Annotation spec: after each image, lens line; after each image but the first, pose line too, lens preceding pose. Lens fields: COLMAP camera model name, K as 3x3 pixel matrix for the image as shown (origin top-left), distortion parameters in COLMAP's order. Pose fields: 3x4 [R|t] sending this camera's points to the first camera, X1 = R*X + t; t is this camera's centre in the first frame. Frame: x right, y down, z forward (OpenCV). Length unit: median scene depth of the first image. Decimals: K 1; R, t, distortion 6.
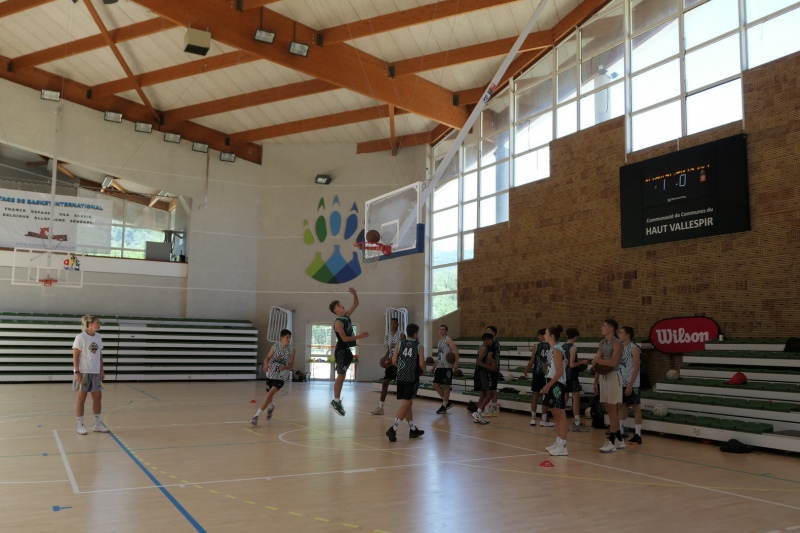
lens RADIAL K [[657.1, 0, 405.7], [0, 657.1, 259.2], [0, 0, 1]] dist [-0.023142, 0.003371]
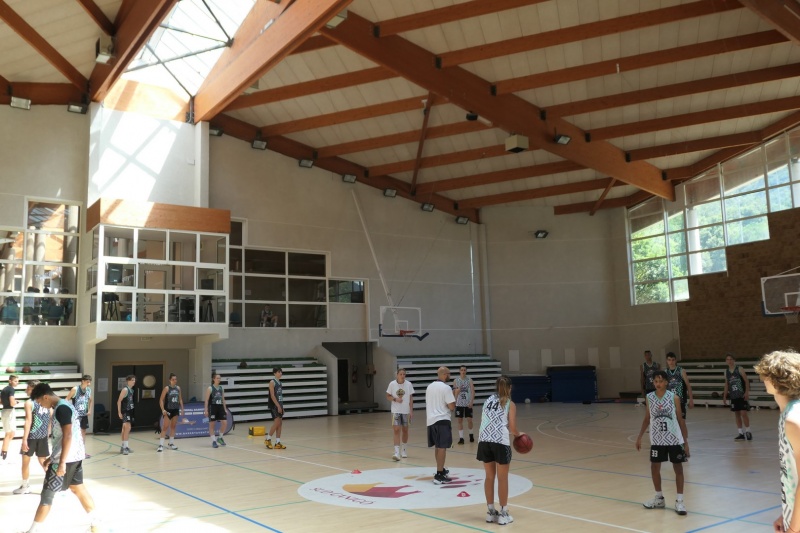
lens RADIAL K [[712.8, 0, 403.6], [0, 712.8, 268.8], [0, 0, 1]] dist [0.015953, -0.026881]
pose [[0.994561, -0.031183, 0.099379, -0.585767], [0.032357, 0.999424, -0.010228, -0.064575], [-0.099003, 0.013388, 0.994997, -0.341865]]
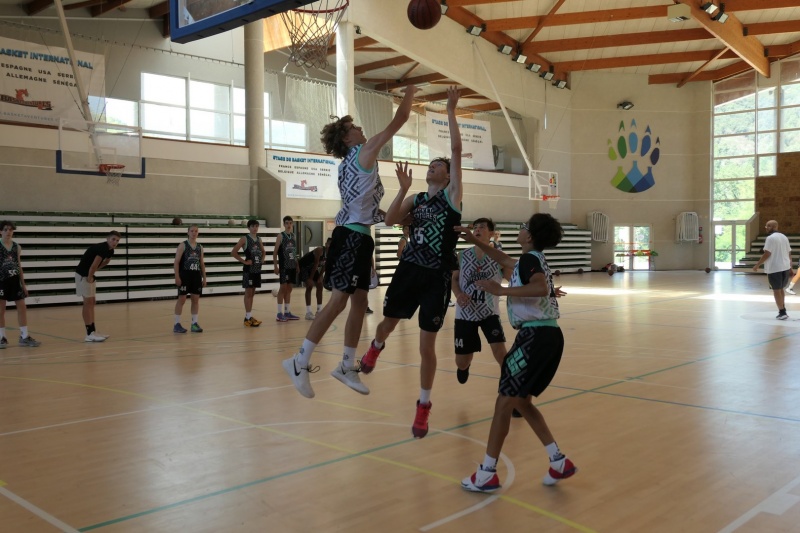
lens RADIAL K [[784.7, 0, 407.8], [0, 784.7, 255.2], [0, 0, 1]] dist [-0.001998, 0.000000]
pose [[0.960296, -0.024785, 0.277881, -1.055628], [-0.016118, 0.989453, 0.143952, -0.058777], [-0.278518, -0.142716, 0.949768, -0.331983]]
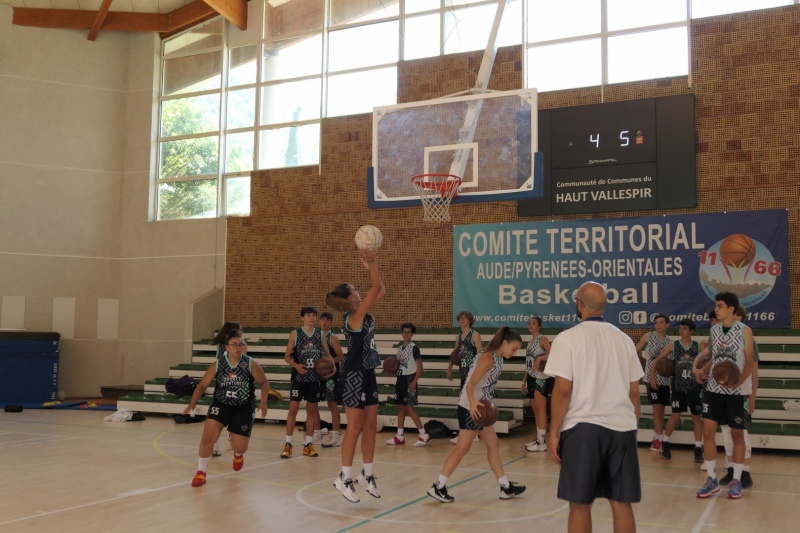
lens RADIAL K [[847.4, 0, 416.9], [0, 847.4, 272.7], [0, 0, 1]] dist [-0.023656, 0.000000]
pose [[0.817363, 0.037569, 0.574897, -0.252920], [-0.068015, 0.997186, 0.031536, 0.019358], [-0.572095, -0.064878, 0.817618, 0.176151]]
